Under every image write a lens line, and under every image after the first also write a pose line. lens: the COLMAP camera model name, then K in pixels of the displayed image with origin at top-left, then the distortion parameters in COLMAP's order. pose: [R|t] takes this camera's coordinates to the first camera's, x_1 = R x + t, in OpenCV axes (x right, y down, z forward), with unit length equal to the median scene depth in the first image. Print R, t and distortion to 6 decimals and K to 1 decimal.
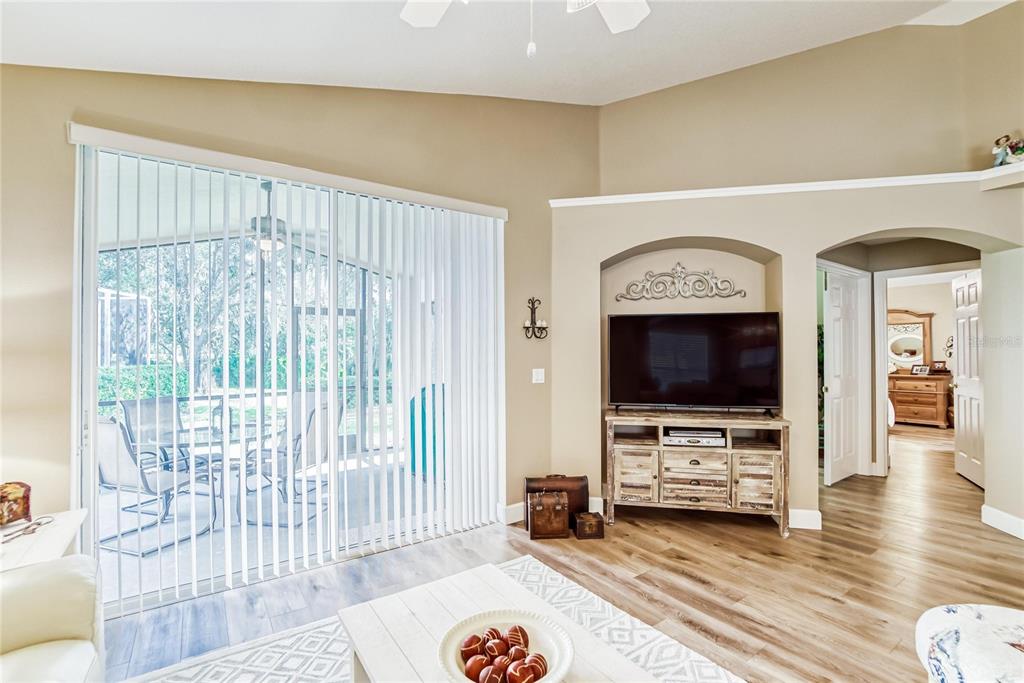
lens RADIAL K [[465.3, 0, 512.0], [0, 465.3, 341.5], [0, 0, 1]] dist [-0.014965, -0.000312]
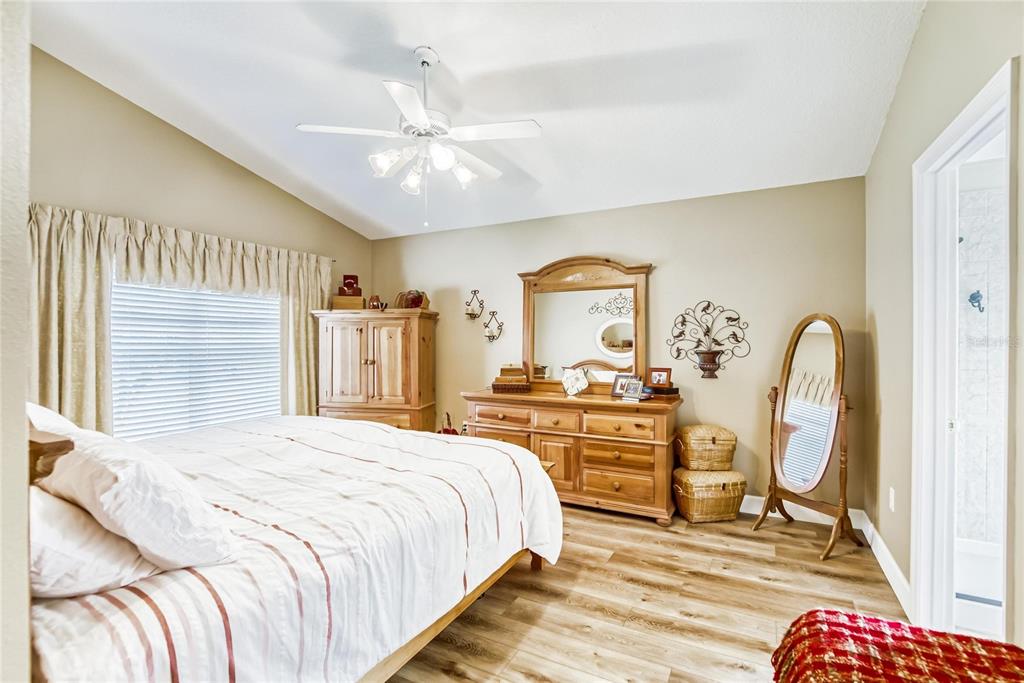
lens RADIAL K [[465.3, 0, 512.0], [0, 465.3, 341.5], [0, 0, 1]] dist [-0.014965, -0.000312]
pose [[0.896555, 0.005403, 0.442899, 0.590333], [-0.013866, 0.999778, 0.015873, 0.011094], [-0.442715, -0.020372, 0.896431, 0.648150]]
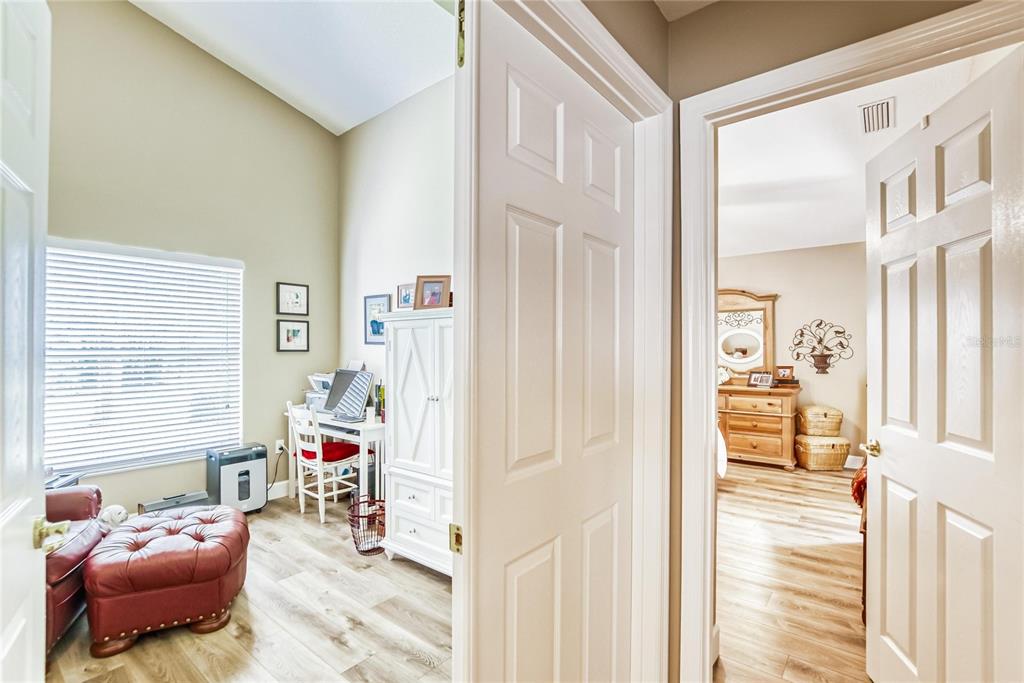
lens RADIAL K [[465.3, 0, 512.0], [0, 465.3, 341.5], [0, 0, 1]] dist [-0.014965, -0.000312]
pose [[0.965204, 0.008192, 0.261371, 0.371990], [-0.009962, 0.999936, 0.005449, 0.007237], [-0.261310, -0.007864, 0.965223, 0.454402]]
